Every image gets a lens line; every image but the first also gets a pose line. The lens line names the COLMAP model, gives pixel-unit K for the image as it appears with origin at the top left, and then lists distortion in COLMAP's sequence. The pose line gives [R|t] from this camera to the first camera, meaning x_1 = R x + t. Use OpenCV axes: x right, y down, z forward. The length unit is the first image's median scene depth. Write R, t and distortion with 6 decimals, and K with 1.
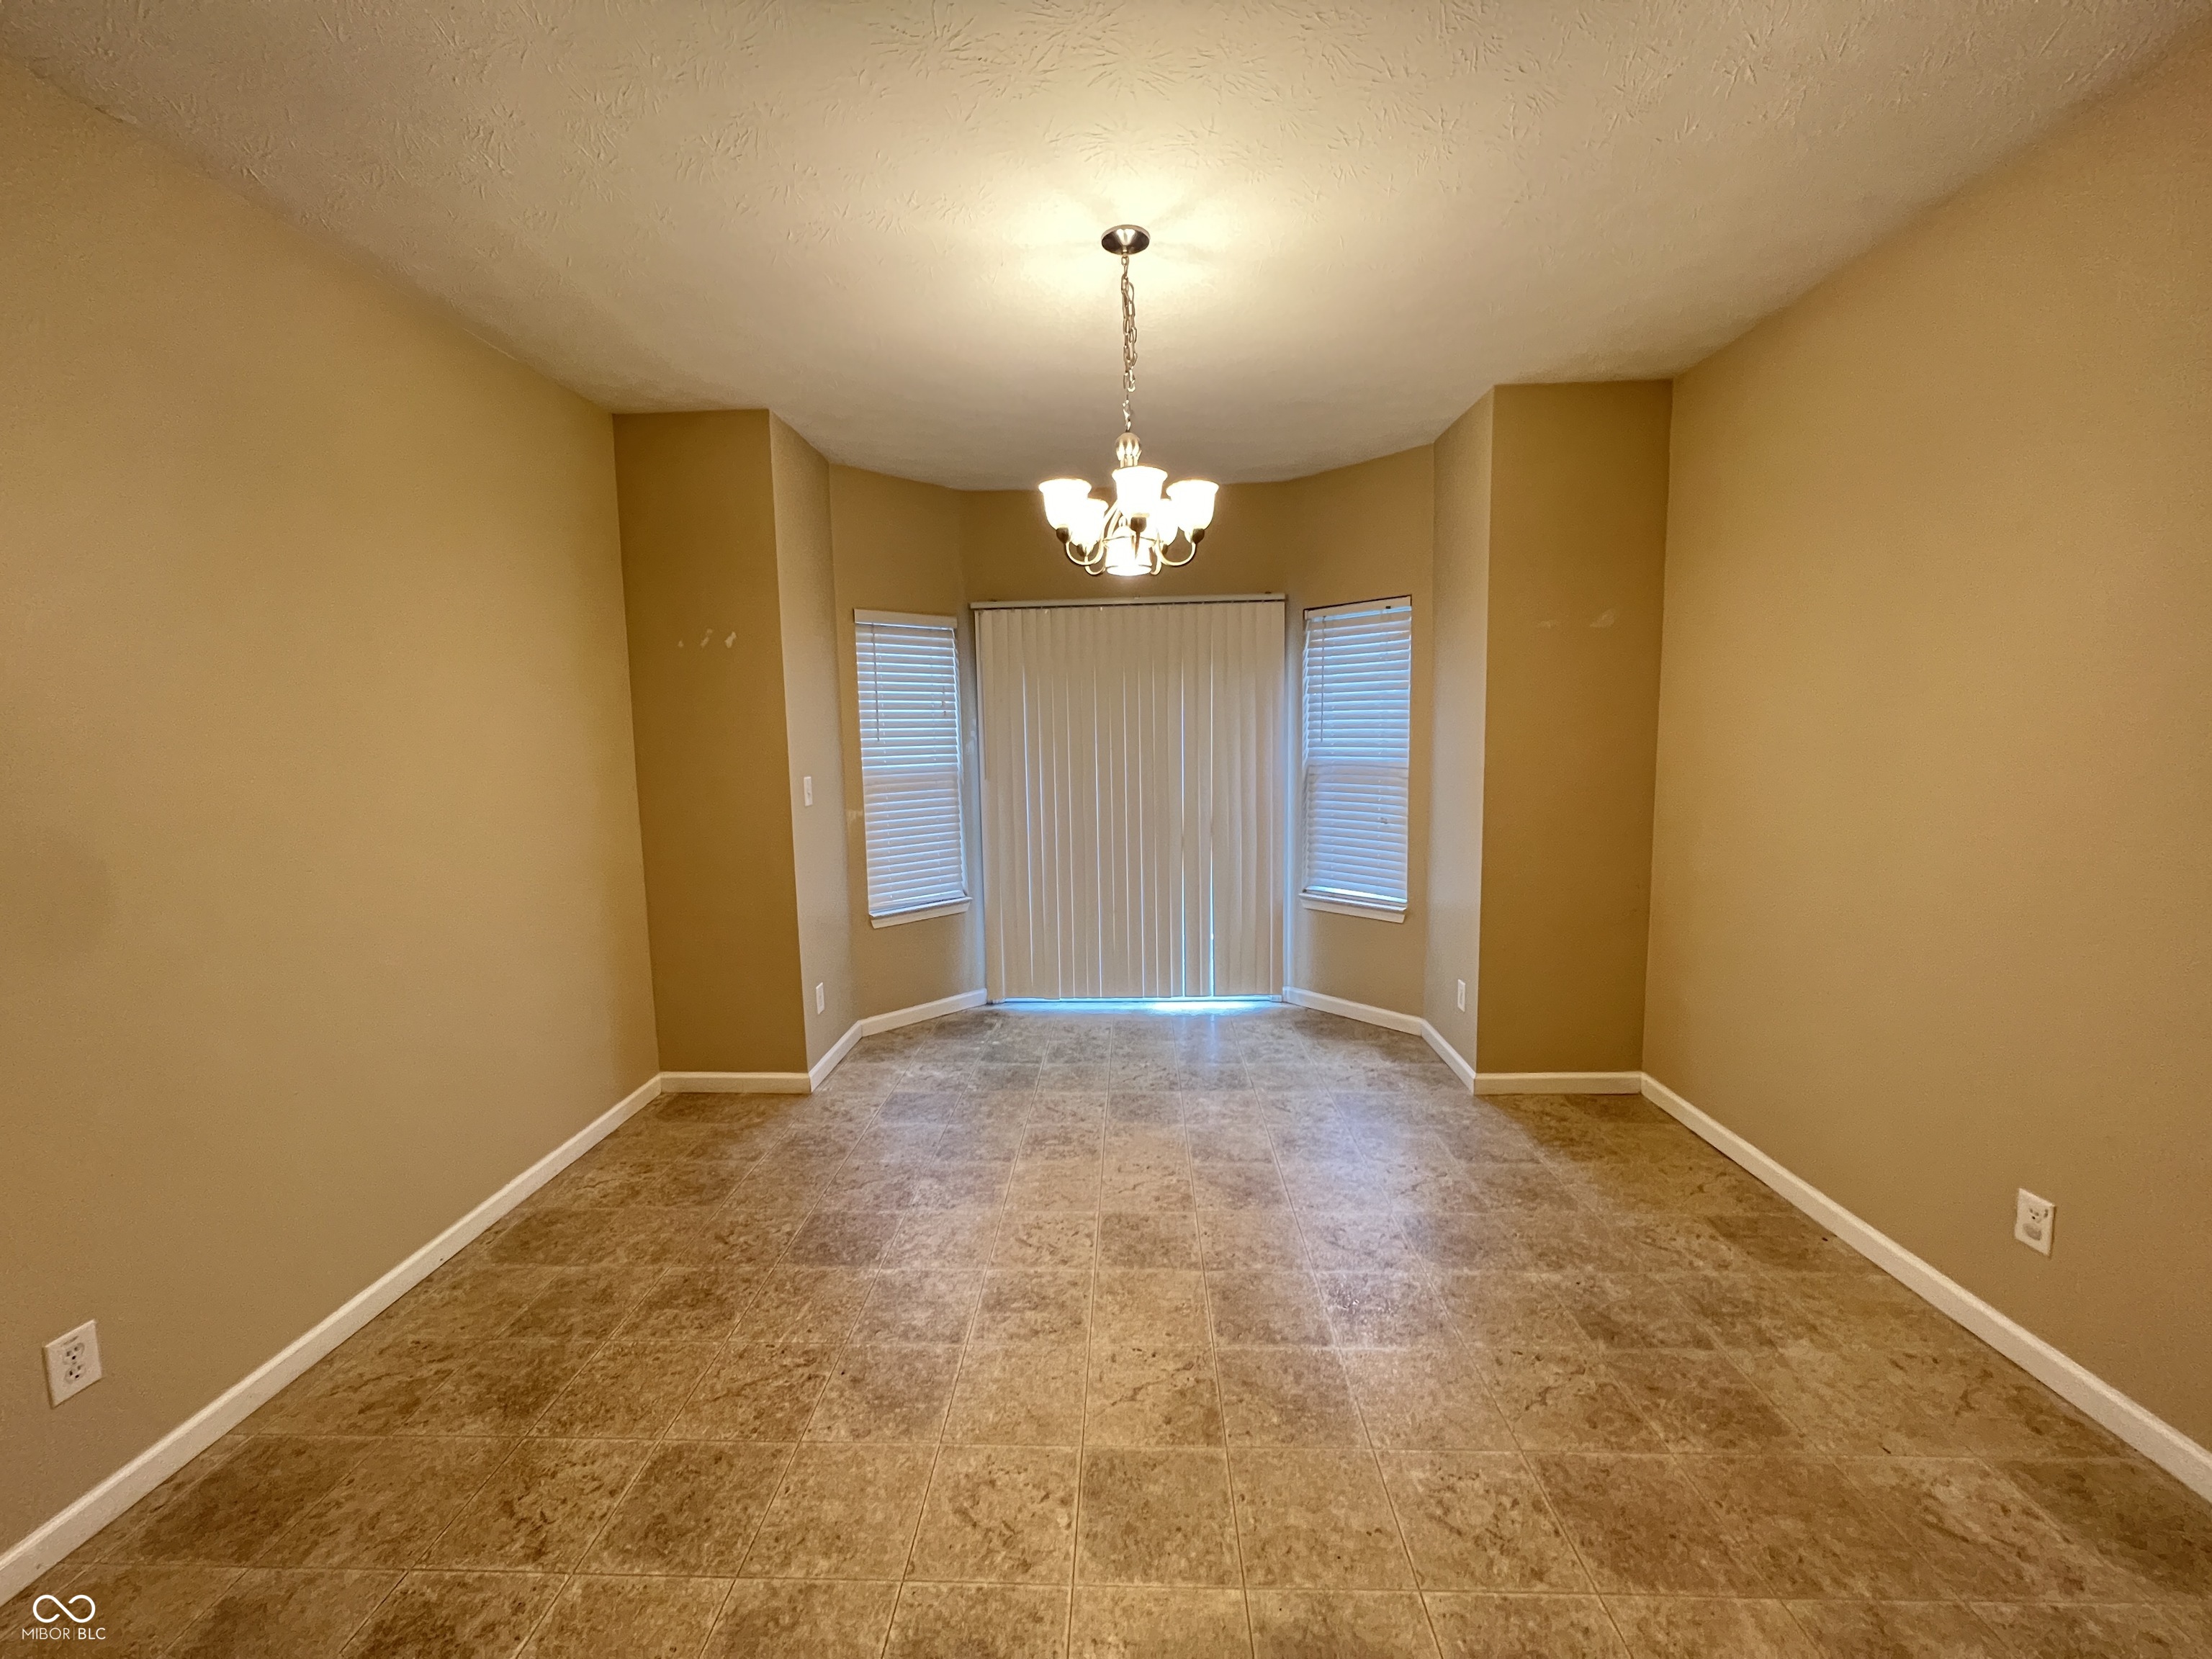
lens RADIAL K [[882.4, 0, 1095.2], [0, 882.4, 828.9], [0, 0, 1]] dist [-0.001735, 0.000849]
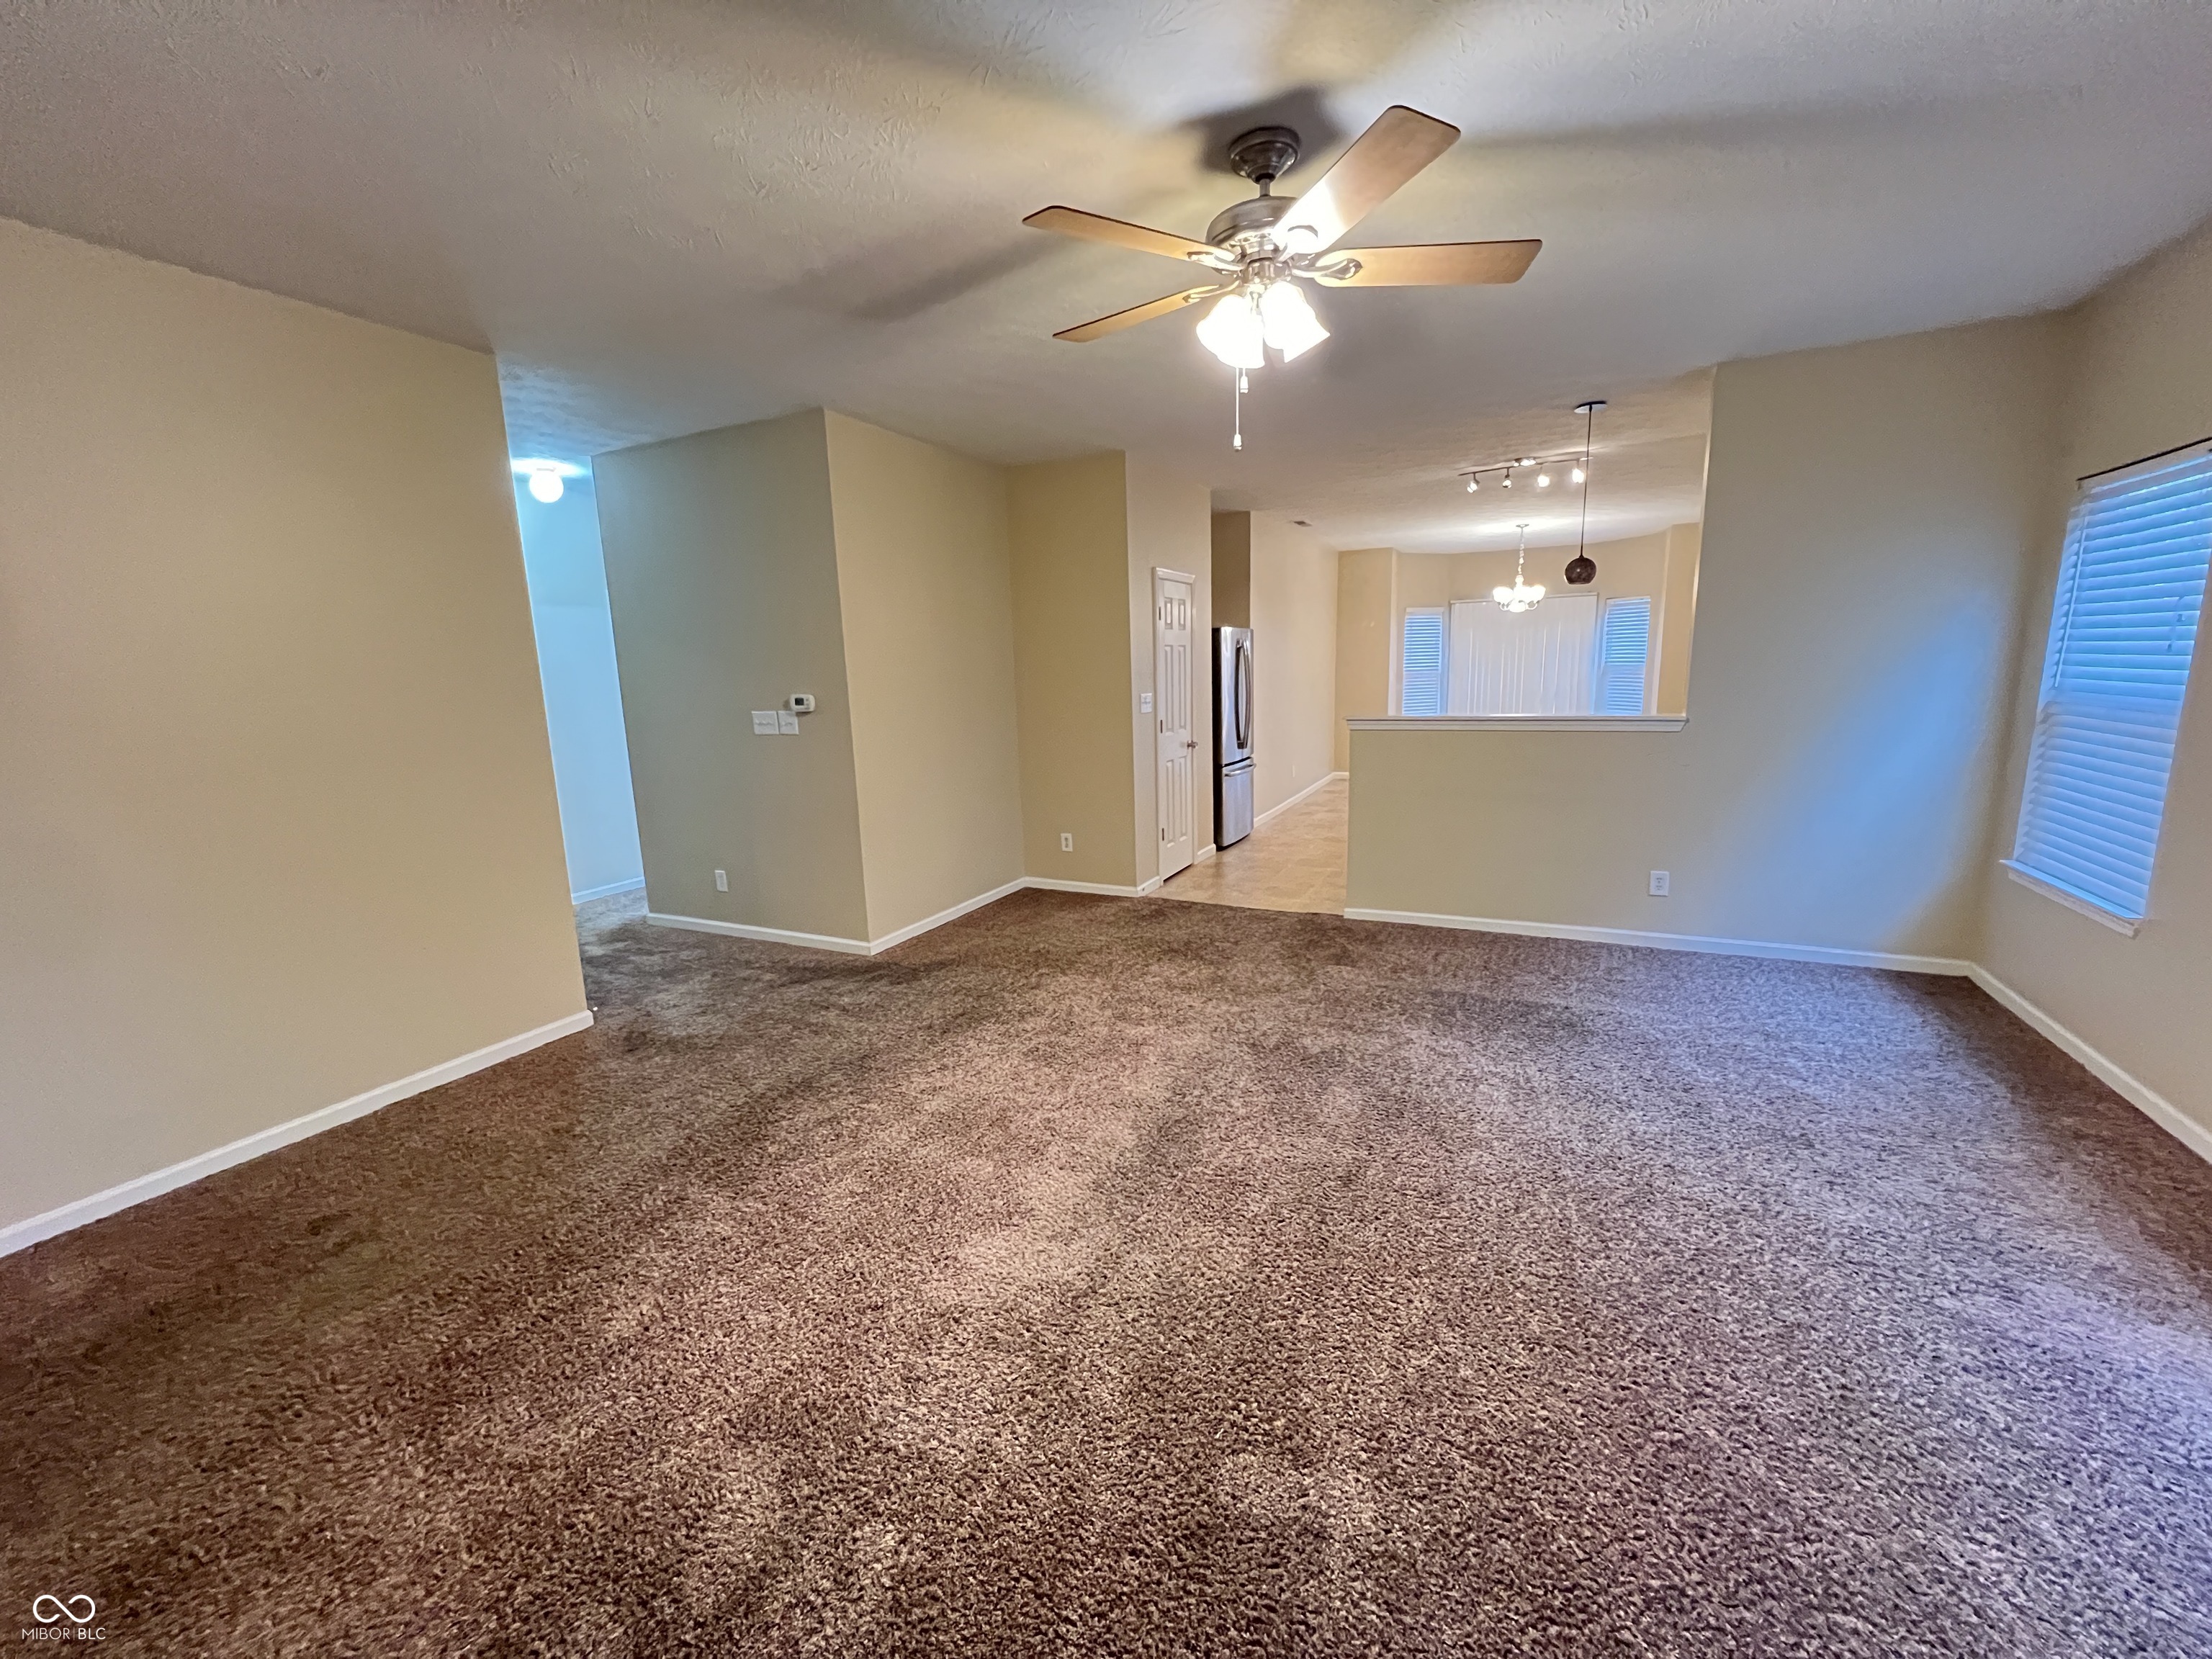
lens RADIAL K [[882.4, 0, 1098.5], [0, 882.4, 828.9], [0, 0, 1]] dist [-0.001735, 0.000849]
pose [[0.914577, 0.064412, -0.399249, -0.029255], [-0.030792, 0.995460, 0.090062, 0.326590], [0.403238, -0.070075, 0.912408, -2.986744]]
